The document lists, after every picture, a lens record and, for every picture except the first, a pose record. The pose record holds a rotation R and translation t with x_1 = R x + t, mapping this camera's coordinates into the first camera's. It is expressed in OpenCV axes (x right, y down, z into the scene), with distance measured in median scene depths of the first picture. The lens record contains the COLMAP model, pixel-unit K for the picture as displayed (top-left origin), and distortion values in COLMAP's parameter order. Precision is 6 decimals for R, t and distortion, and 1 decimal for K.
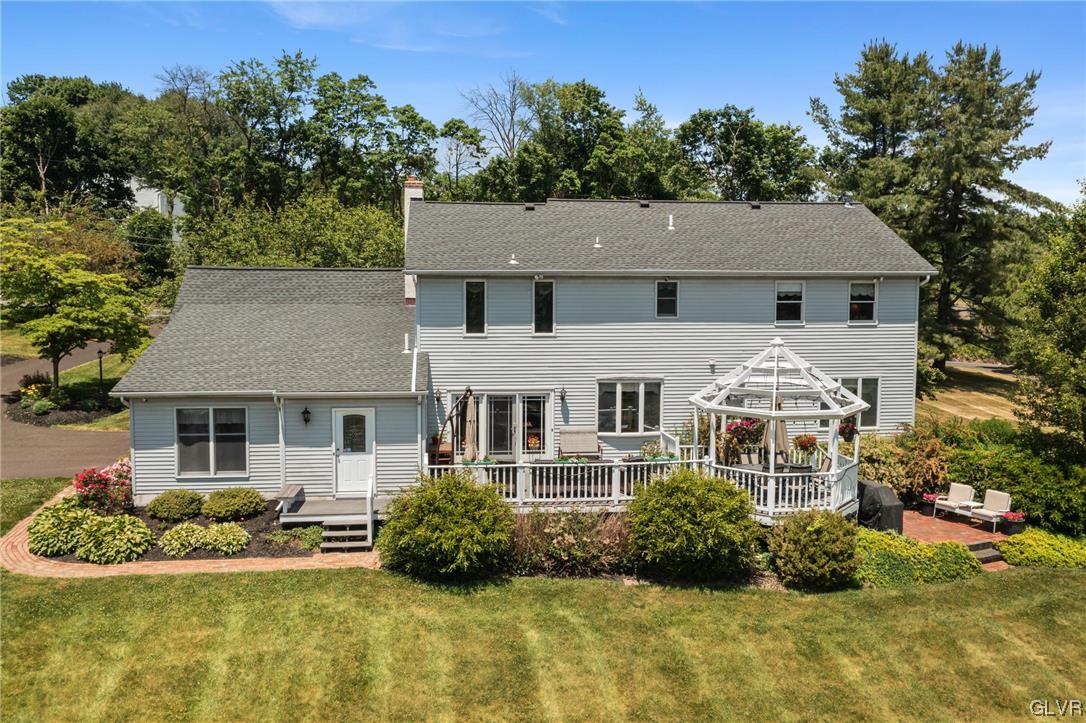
lens RADIAL K [[873.5, 0, 543.0], [0, 873.5, 361.5], [0, 0, 1]] dist [-0.002906, 0.002795]
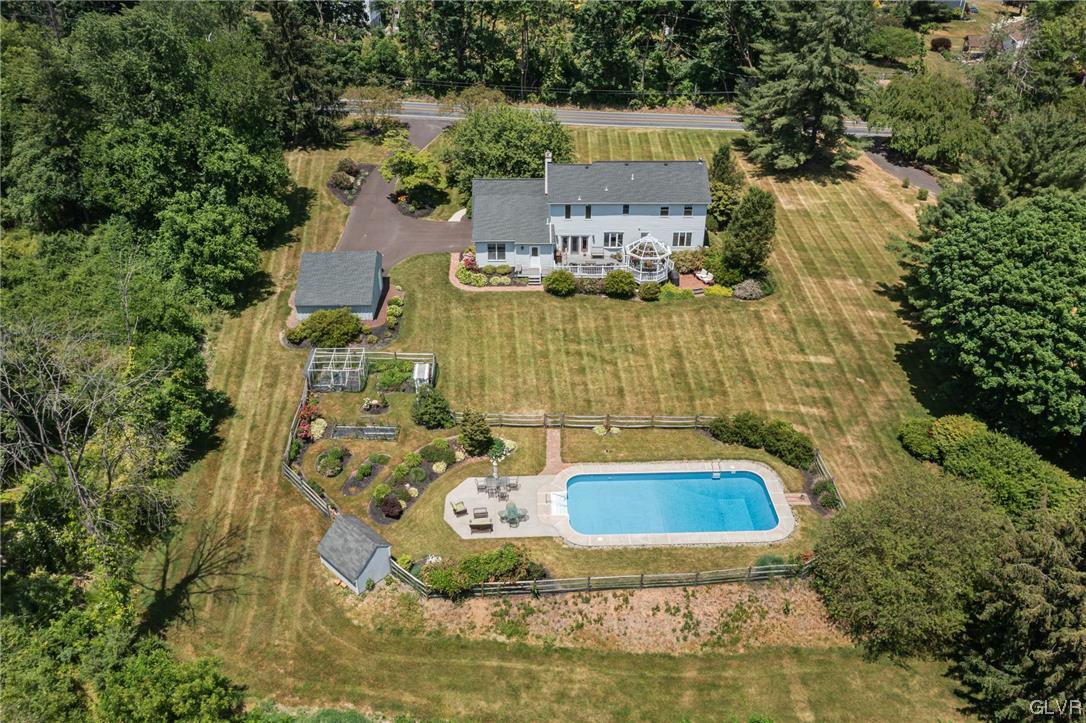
lens RADIAL K [[873.5, 0, 543.0], [0, 873.5, 361.5], [0, 0, 1]] dist [-0.002906, 0.002795]
pose [[0.994390, 0.055899, -0.089802, 0.178286], [-0.010113, 0.895313, 0.445322, -1.151151], [0.105294, -0.441915, 0.890856, -2.506130]]
